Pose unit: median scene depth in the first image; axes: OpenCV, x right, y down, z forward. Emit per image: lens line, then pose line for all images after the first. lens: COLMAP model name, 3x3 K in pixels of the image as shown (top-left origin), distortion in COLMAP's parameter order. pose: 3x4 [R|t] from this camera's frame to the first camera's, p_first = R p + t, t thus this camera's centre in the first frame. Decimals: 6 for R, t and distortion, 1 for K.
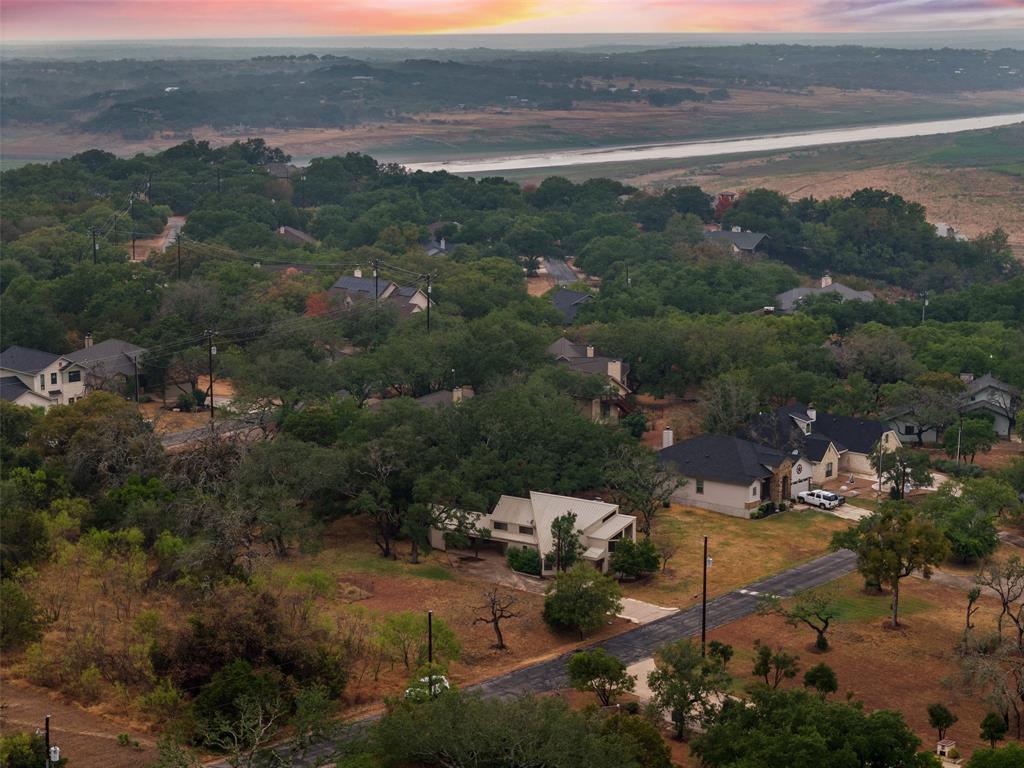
lens RADIAL K [[2083.3, 0, 512.0], [0, 2083.3, 384.0], [0, 0, 1]] dist [-0.172184, 0.611788]
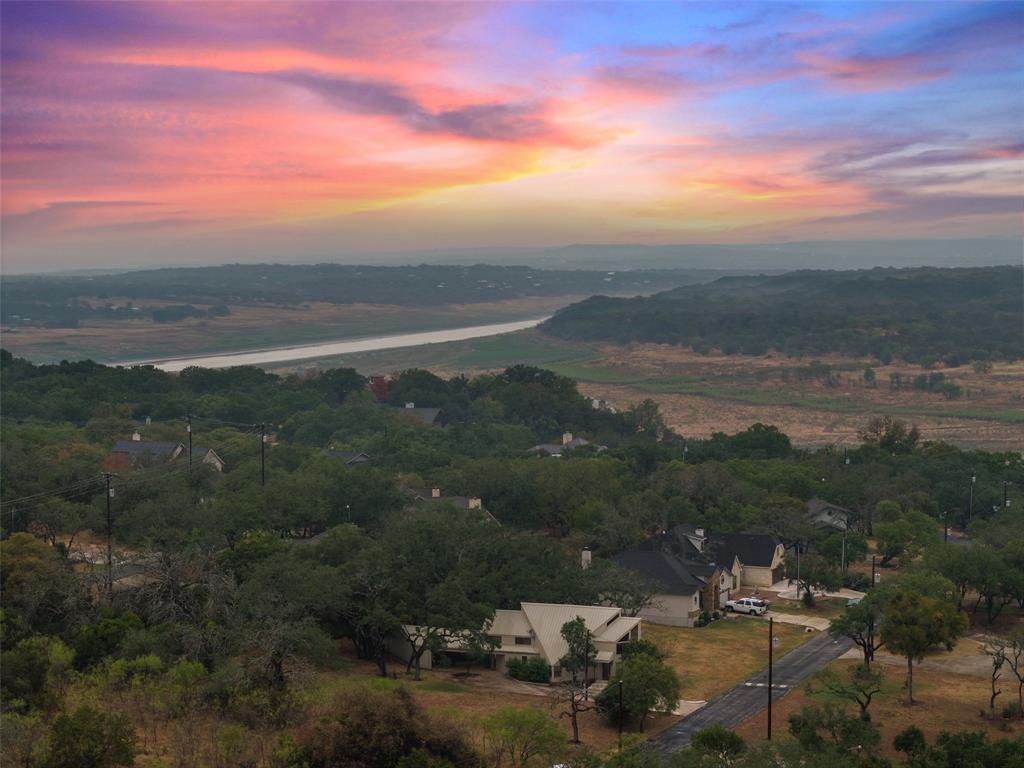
lens RADIAL K [[2083.3, 0, 512.0], [0, 2083.3, 384.0], [0, 0, 1]] dist [-0.172184, 0.611788]
pose [[0.966576, -0.025282, 0.255131, -0.215303], [0.052491, 0.993560, -0.100411, 0.041054], [-0.250949, 0.110447, 0.961679, 0.024115]]
